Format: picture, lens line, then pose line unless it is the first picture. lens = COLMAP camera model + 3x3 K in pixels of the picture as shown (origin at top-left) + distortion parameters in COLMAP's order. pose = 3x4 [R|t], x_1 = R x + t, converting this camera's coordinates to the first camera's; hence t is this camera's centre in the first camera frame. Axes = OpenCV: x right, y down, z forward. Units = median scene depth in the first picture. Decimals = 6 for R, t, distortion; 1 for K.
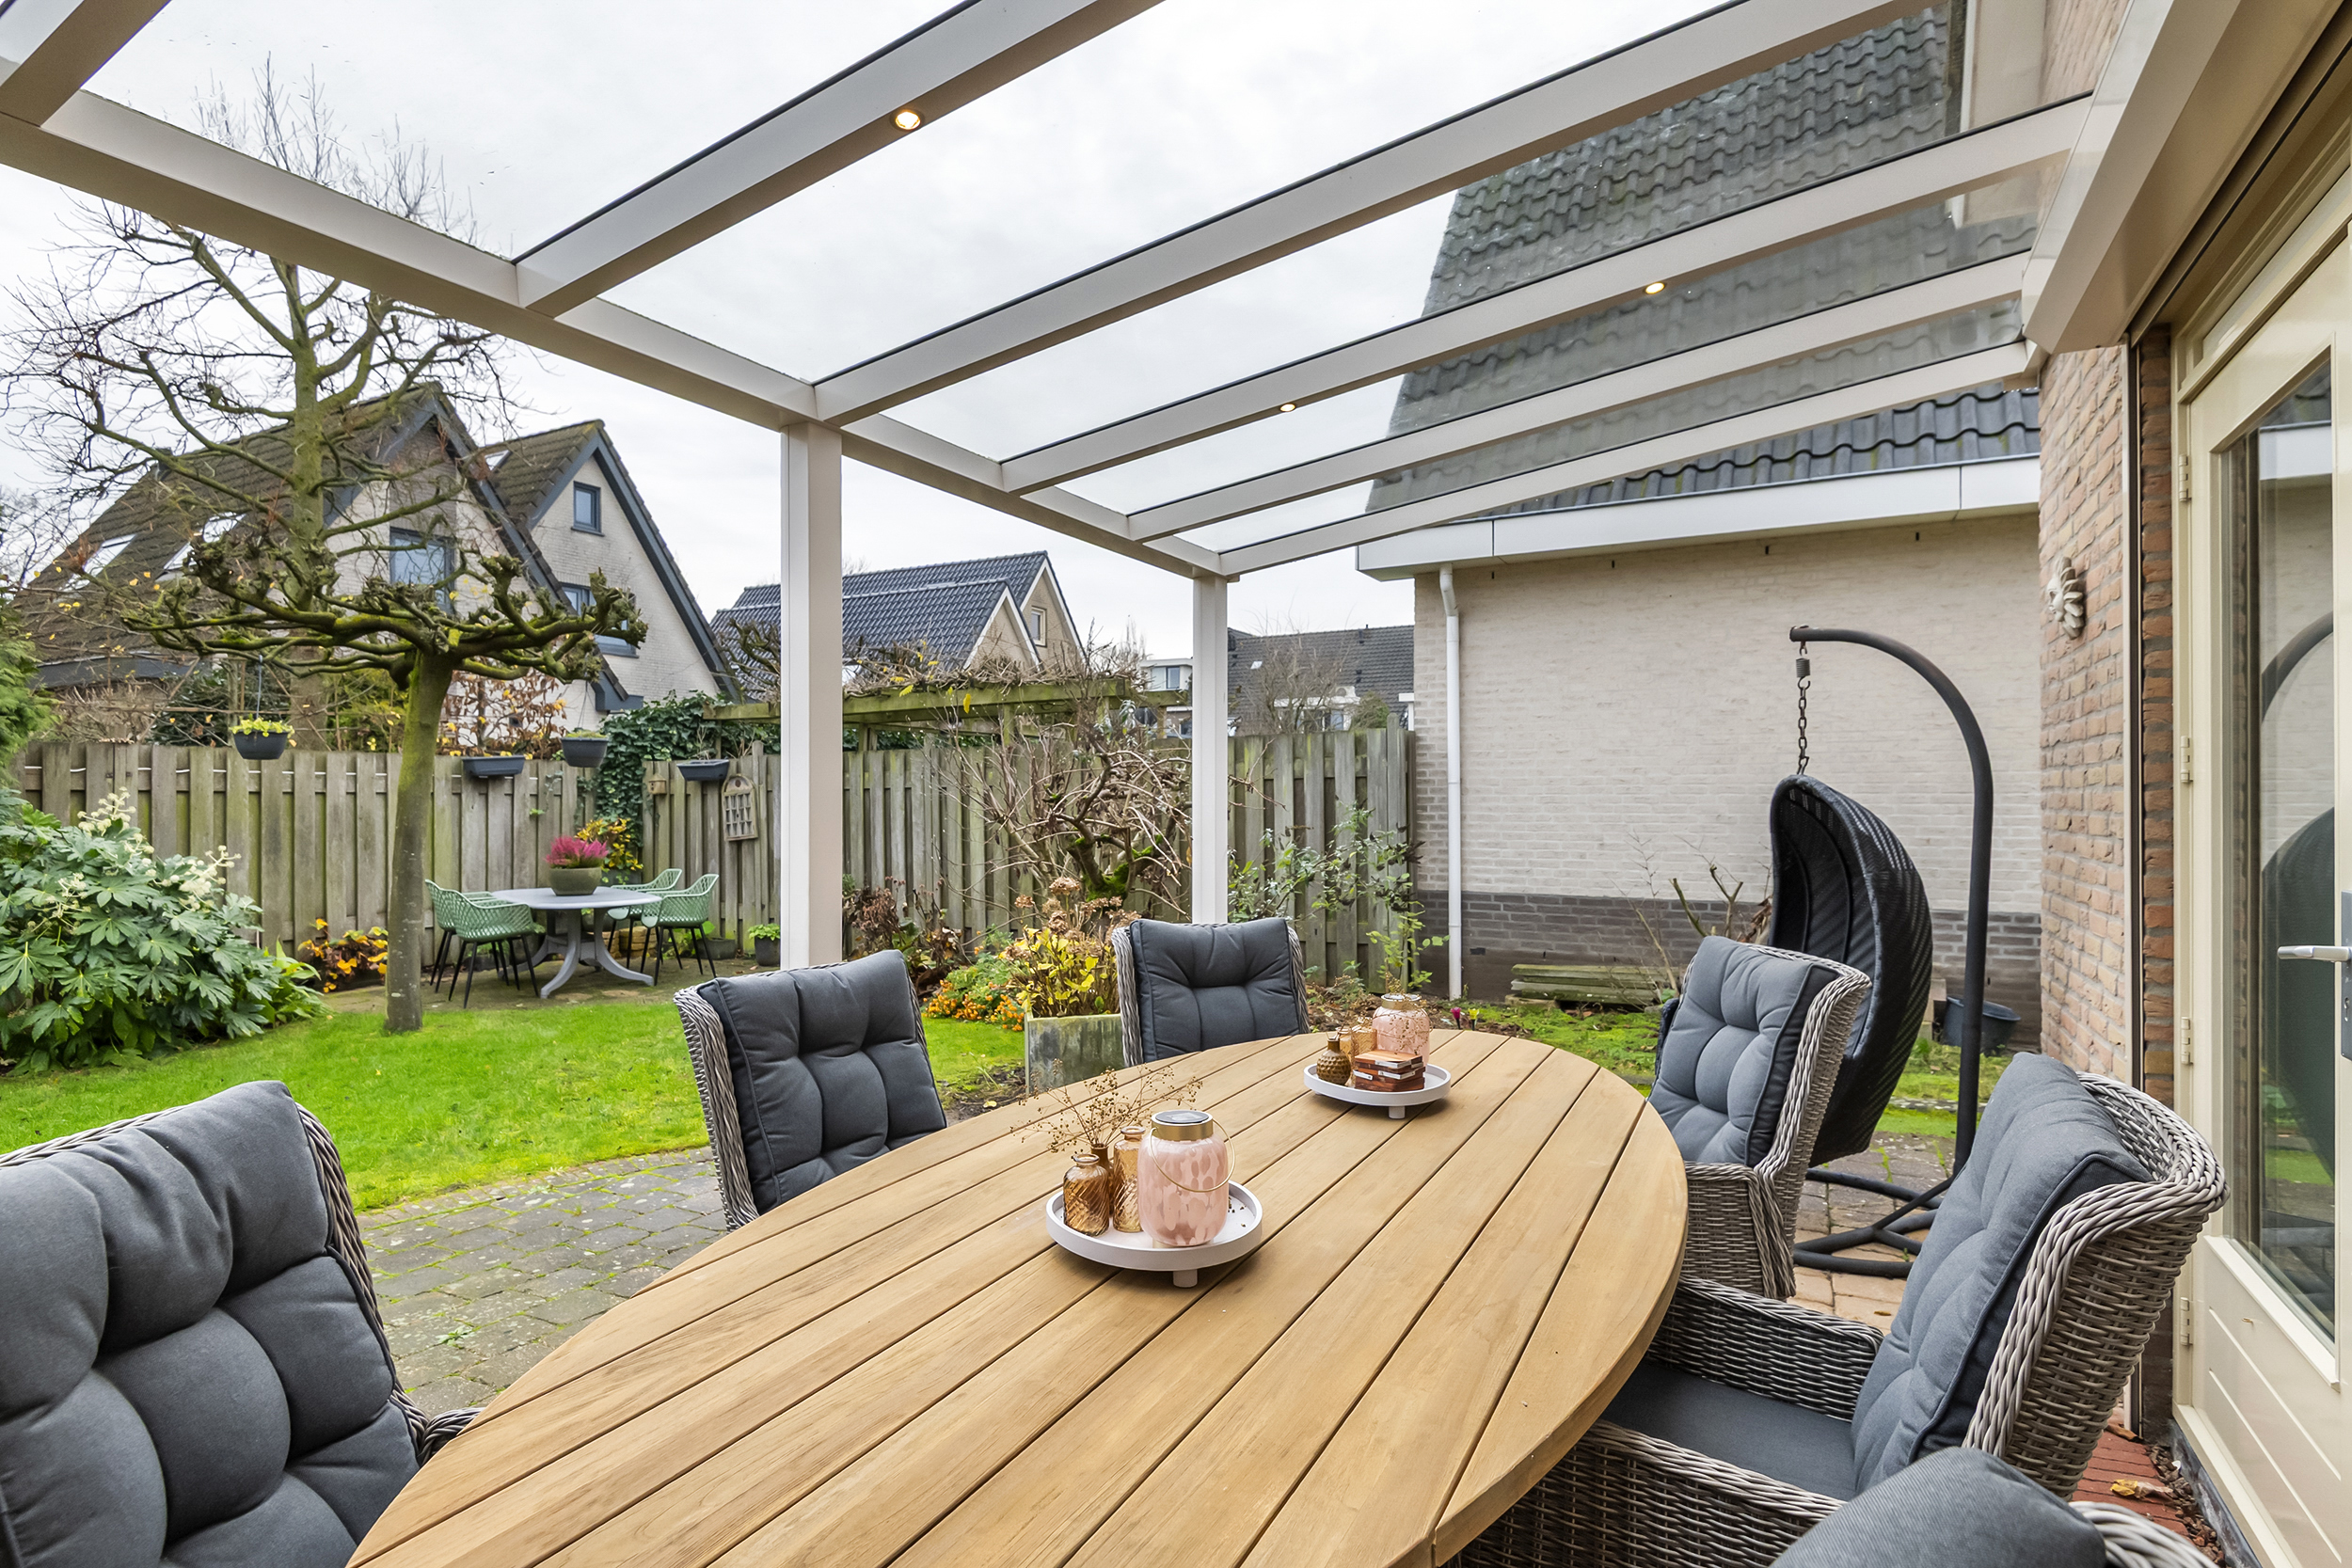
lens RADIAL K [[1195.6, 0, 1176.0], [0, 1195.6, 784.0], [0, 0, 1]] dist [0.001444, 0.000331]
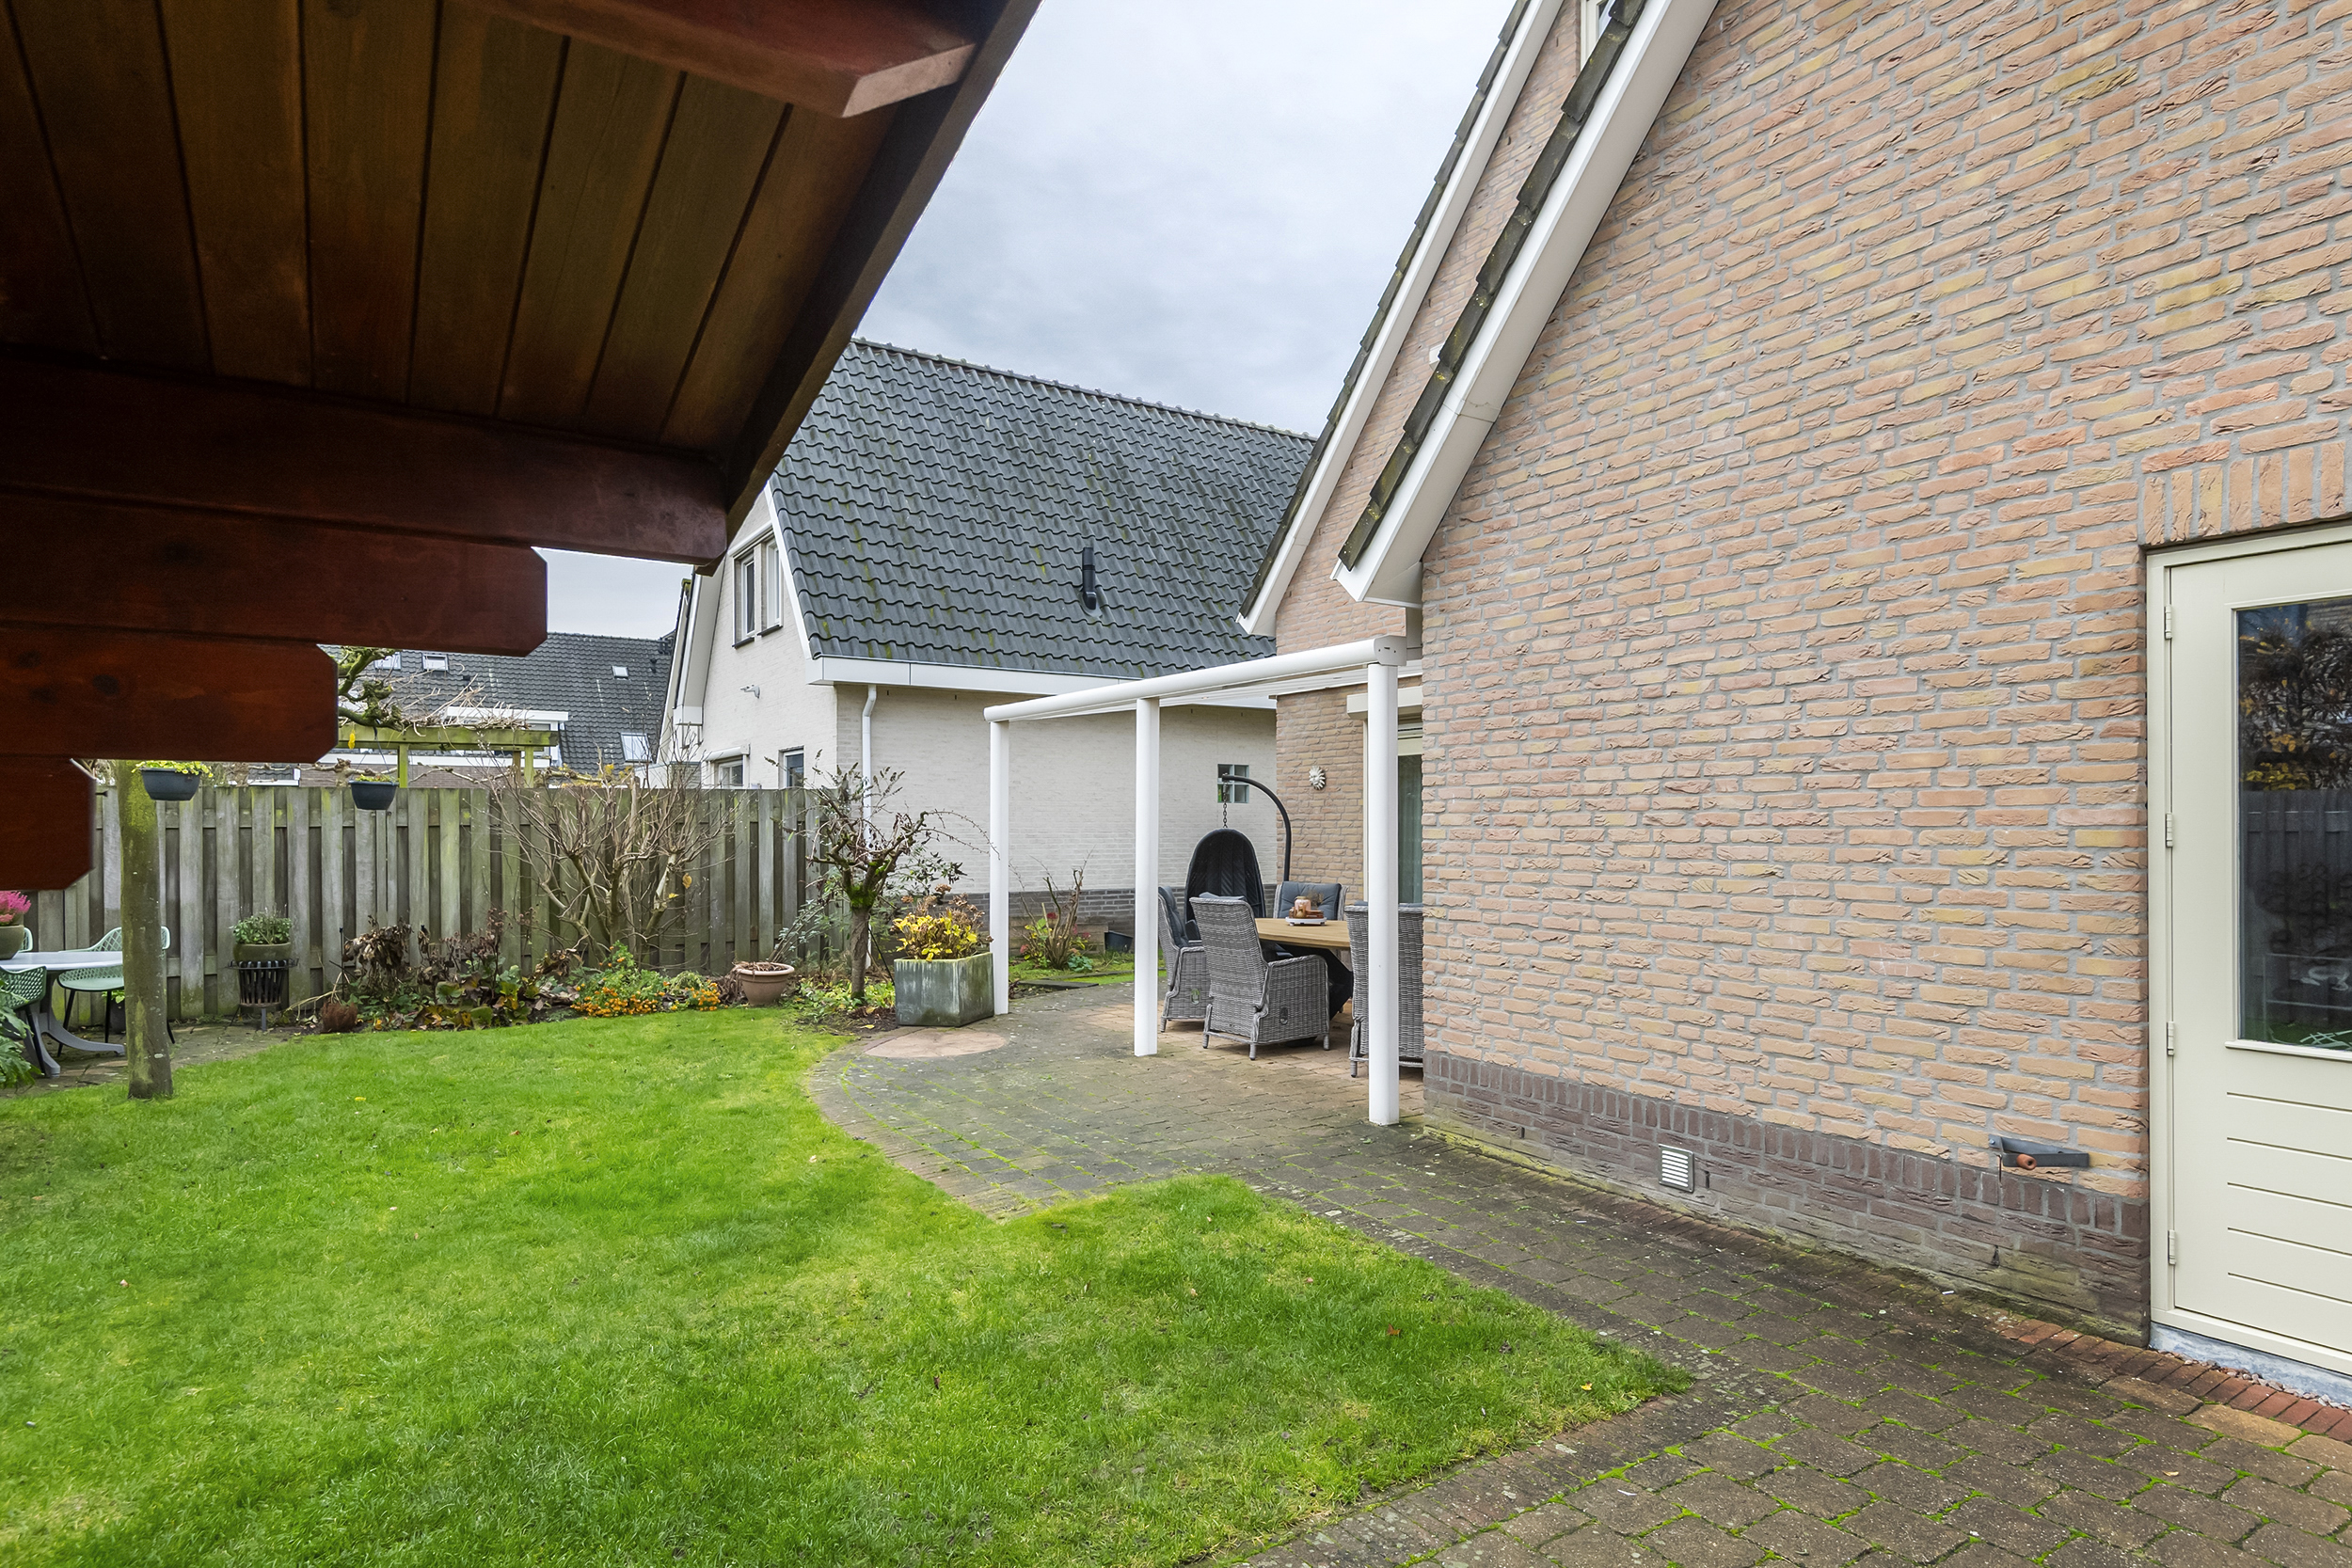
lens RADIAL K [[1273.2, 0, 1178.6], [0, 1273.2, 814.1], [0, 0, 1]] dist [0.025204, -0.000672]
pose [[0.491248, 0.008401, 0.870979, -0.770842], [-0.009866, 0.999943, -0.004080, -0.009093], [-0.870964, -0.006589, 0.491303, -0.109498]]
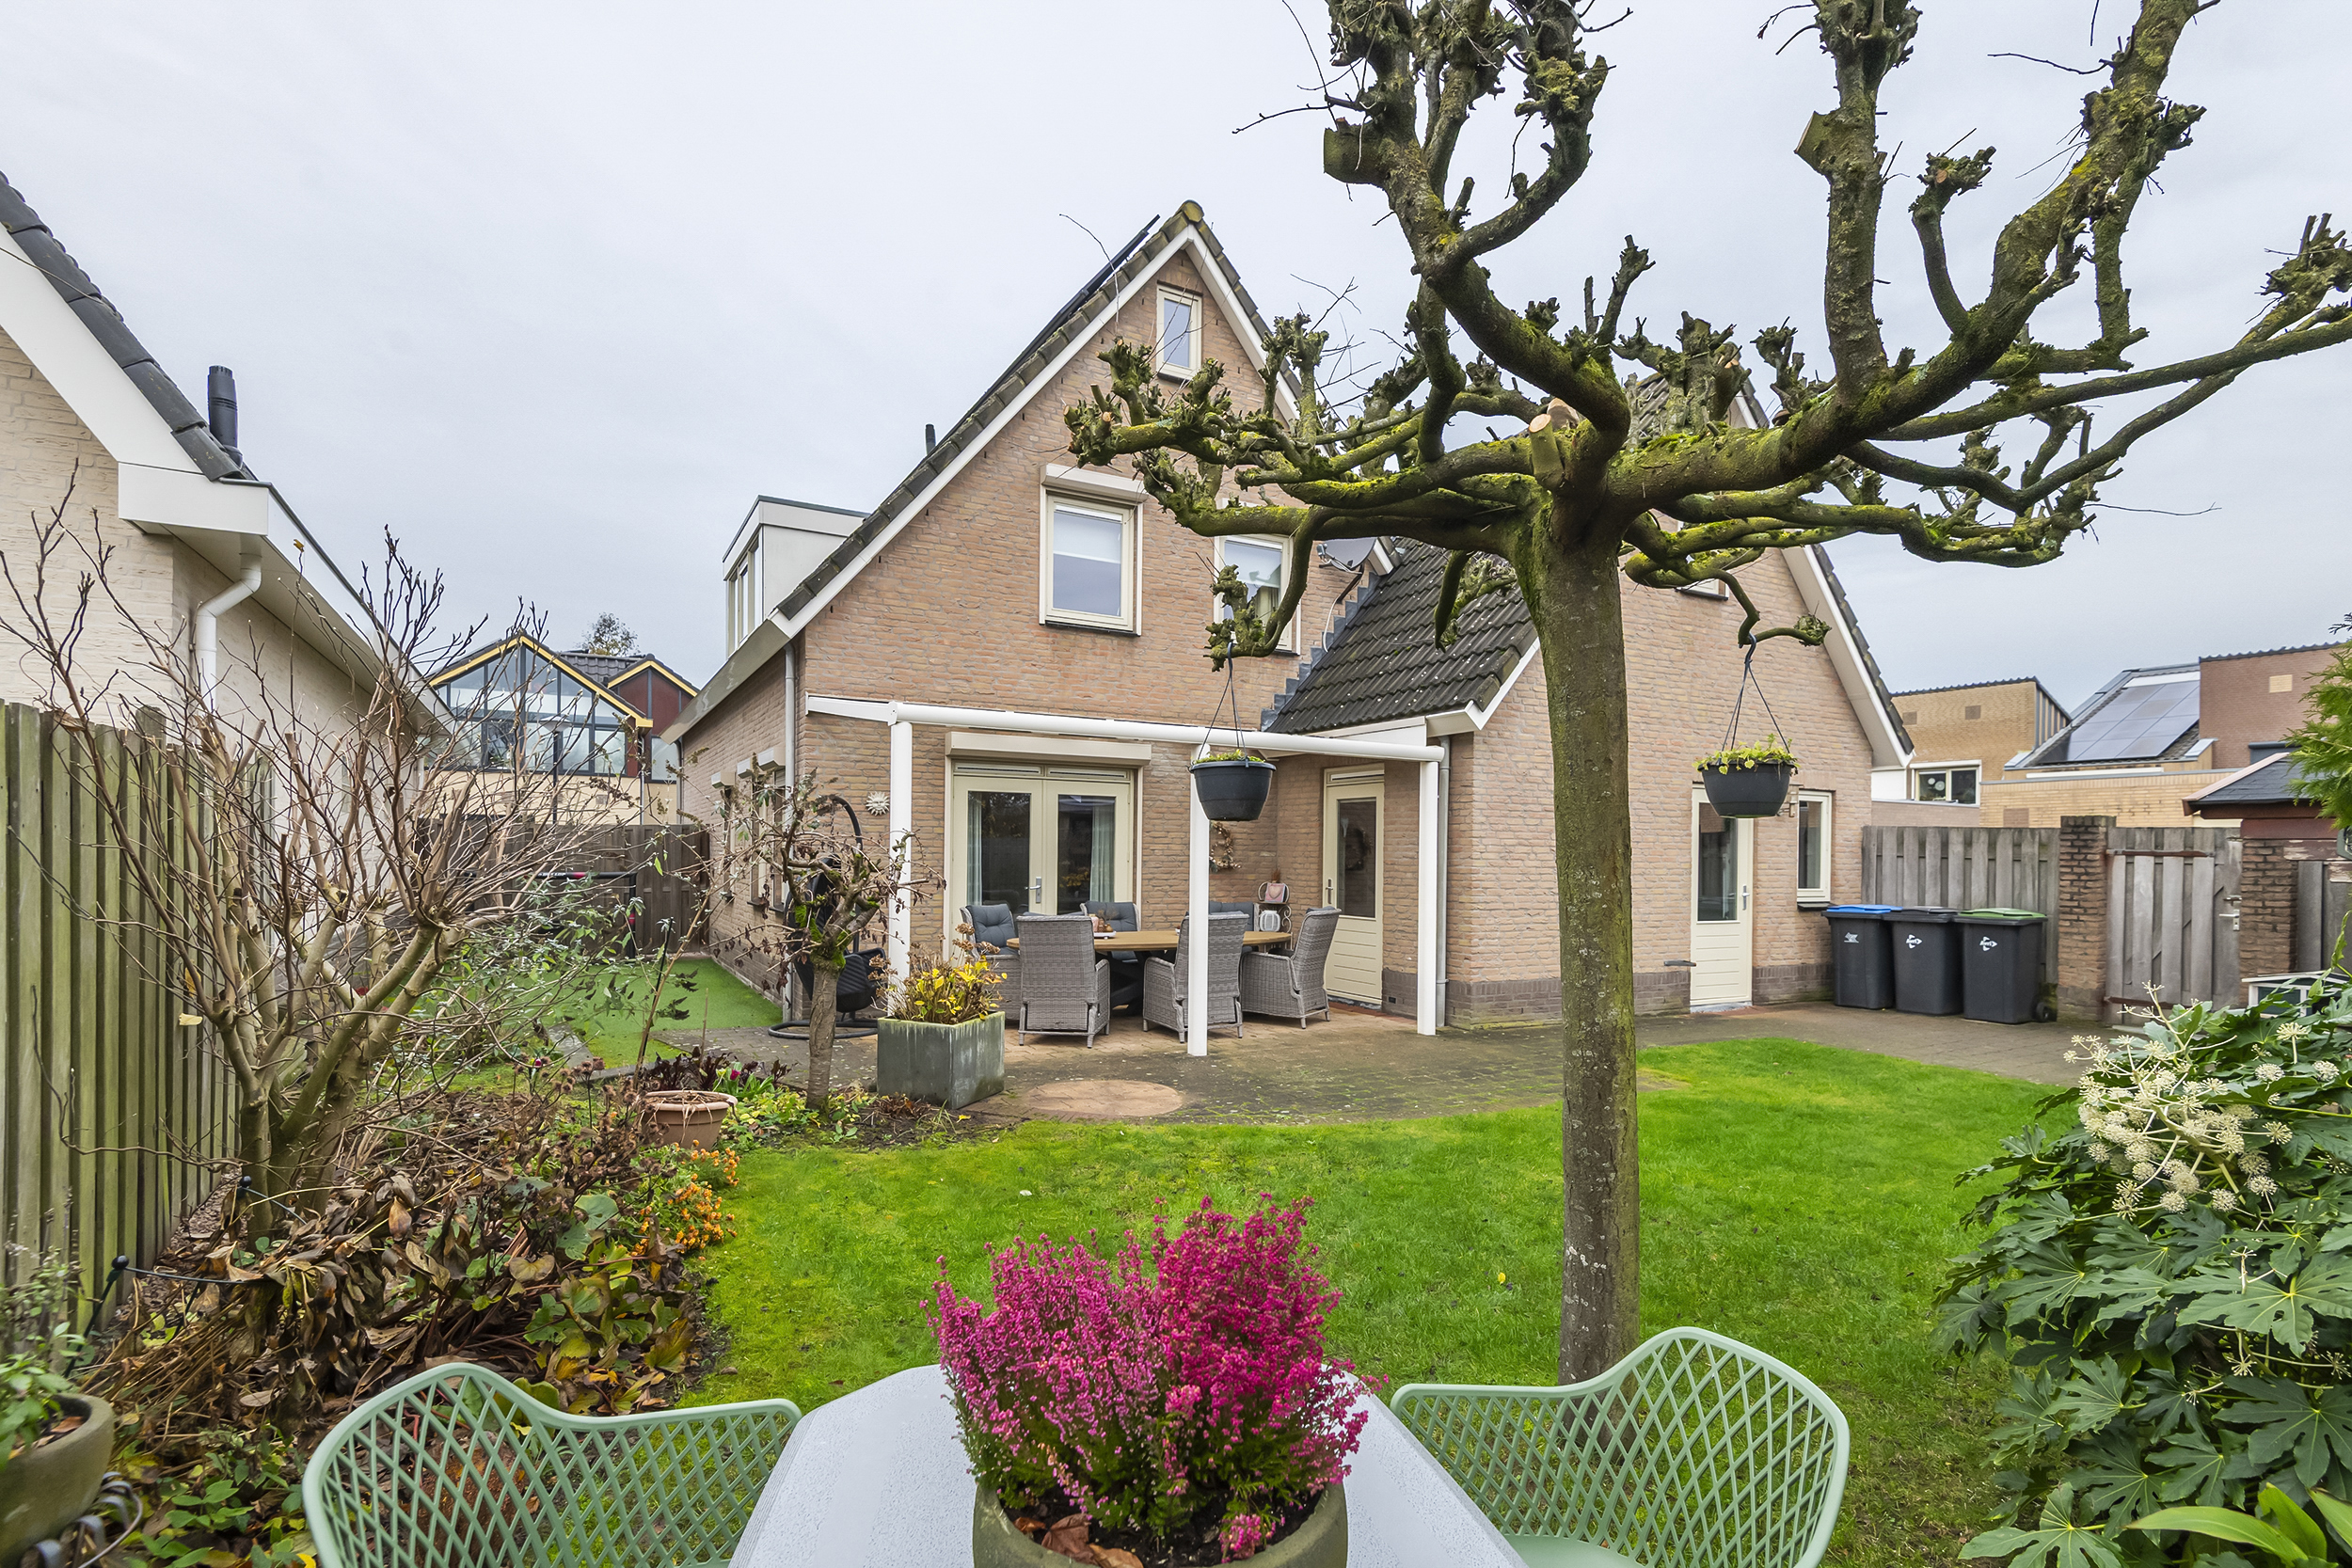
lens RADIAL K [[1097.3, 0, 1173.8], [0, 1097.3, 854.6], [0, 0, 1]] dist [0.050505, -0.042826]
pose [[-0.835166, -0.011385, 0.549880, -0.501100], [-0.019876, 0.999757, -0.009488, 0.002614], [-0.549638, -0.018853, -0.835190, 0.980332]]
